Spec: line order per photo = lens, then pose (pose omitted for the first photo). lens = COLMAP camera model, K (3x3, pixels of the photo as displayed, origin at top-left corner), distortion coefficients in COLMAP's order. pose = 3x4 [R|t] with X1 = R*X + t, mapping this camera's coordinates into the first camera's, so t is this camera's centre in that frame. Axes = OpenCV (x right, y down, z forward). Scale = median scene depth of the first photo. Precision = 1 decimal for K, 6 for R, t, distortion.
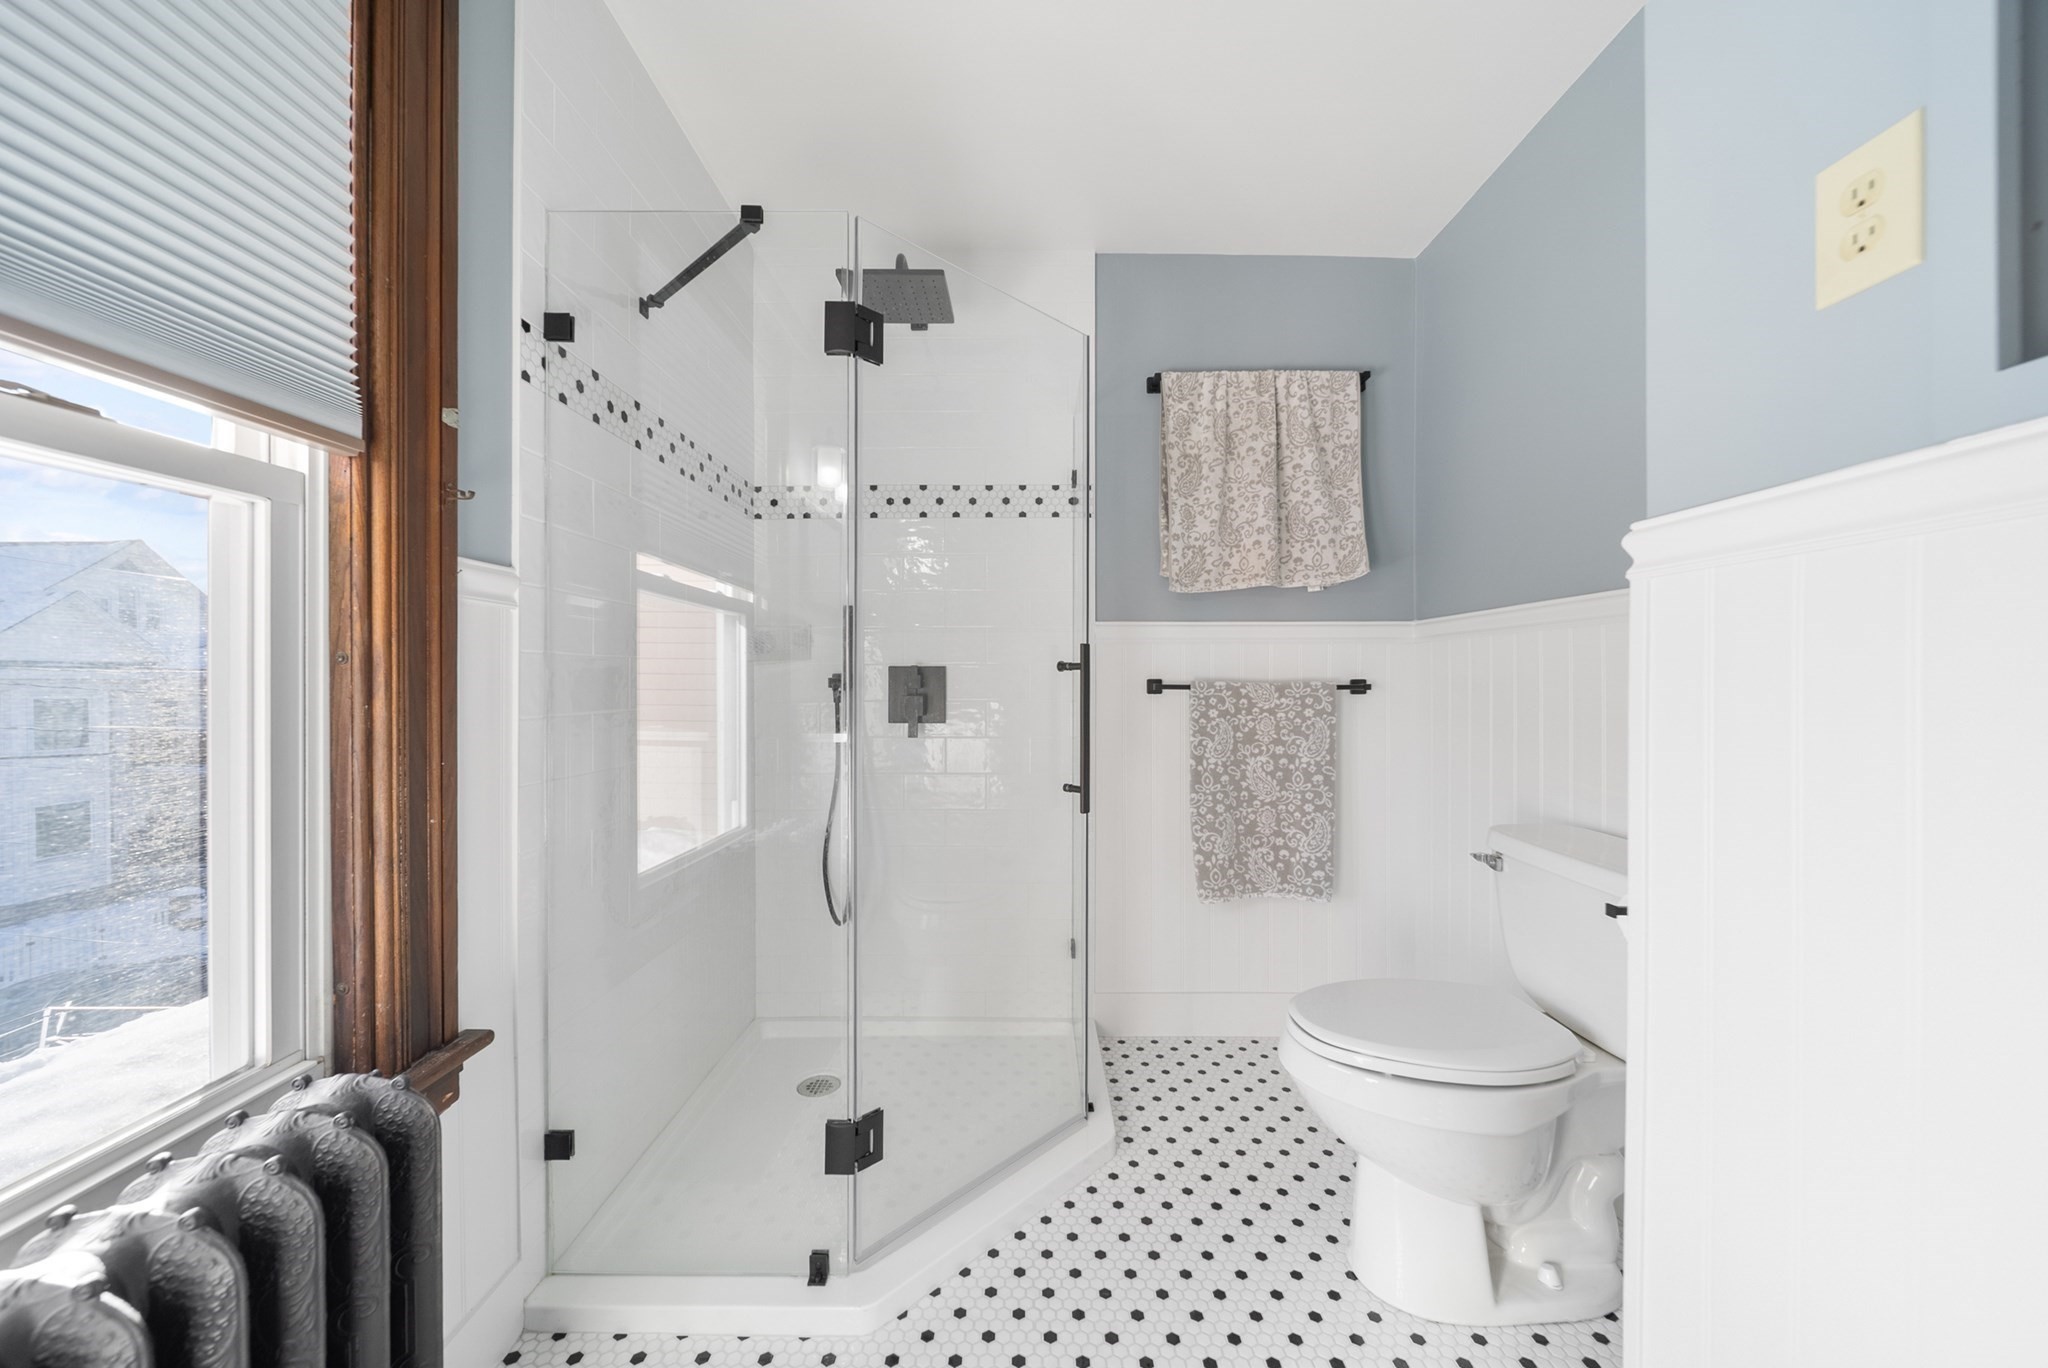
lens RADIAL K [[729.9, 0, 1025.9], [0, 729.9, 686.2], [0, 0, 1]] dist [0.000796, -0.000079]
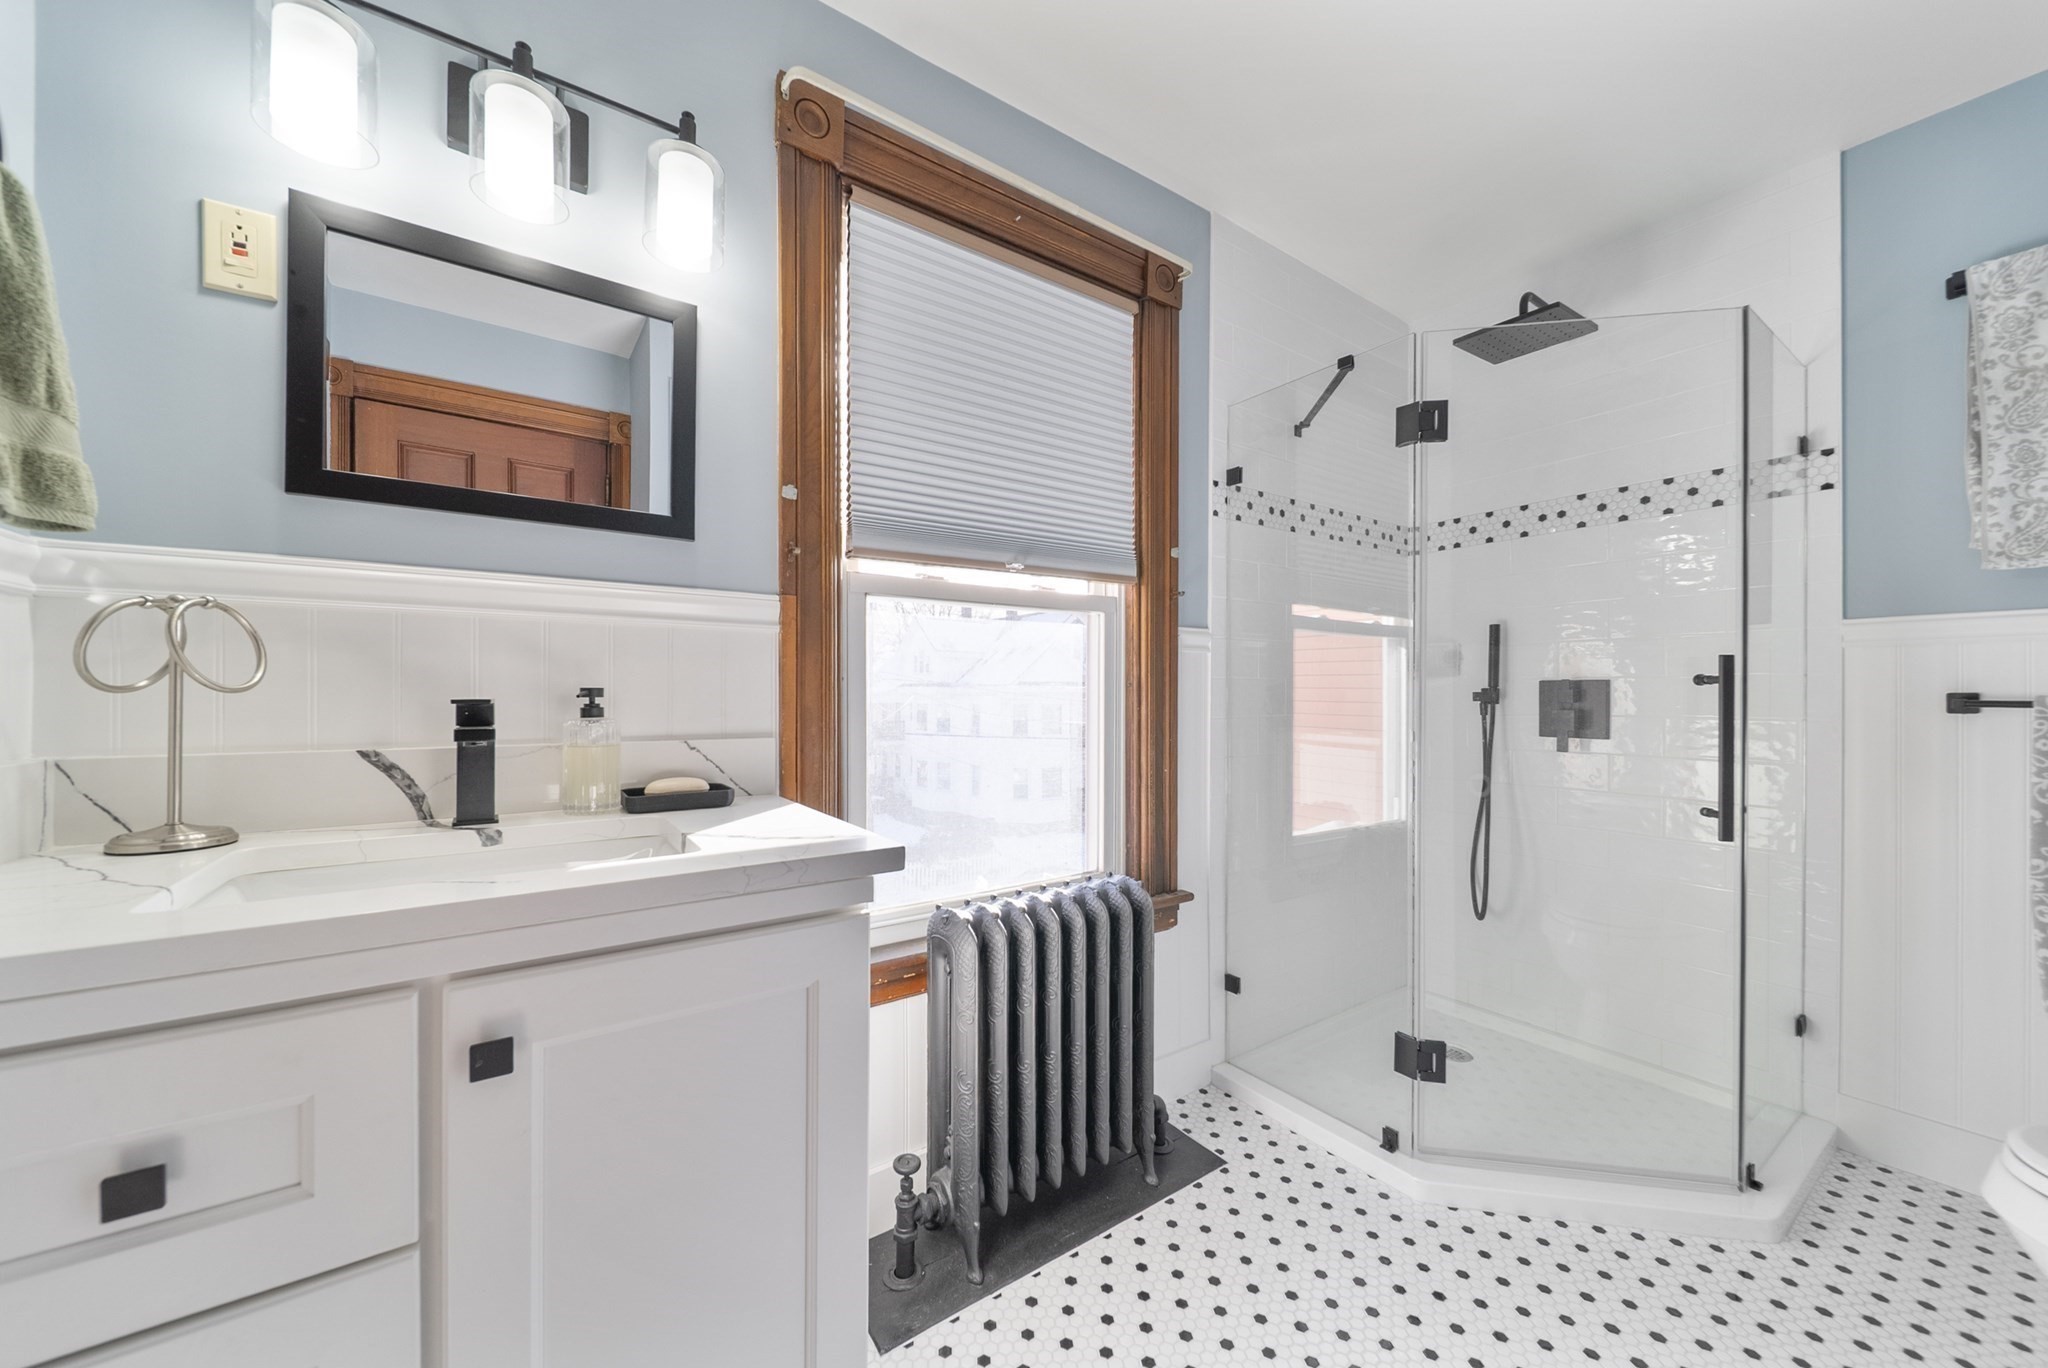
lens RADIAL K [[749.2, 0, 1024.0], [0, 749.2, 684.0], [0, 0, 1]] dist [-0.000002, 0.000009]
pose [[0.570918, -0.012019, -0.820919, 0.432743], [-0.005064, 0.999822, -0.018160, -0.000379], [0.820991, 0.014525, 0.570756, -0.307985]]
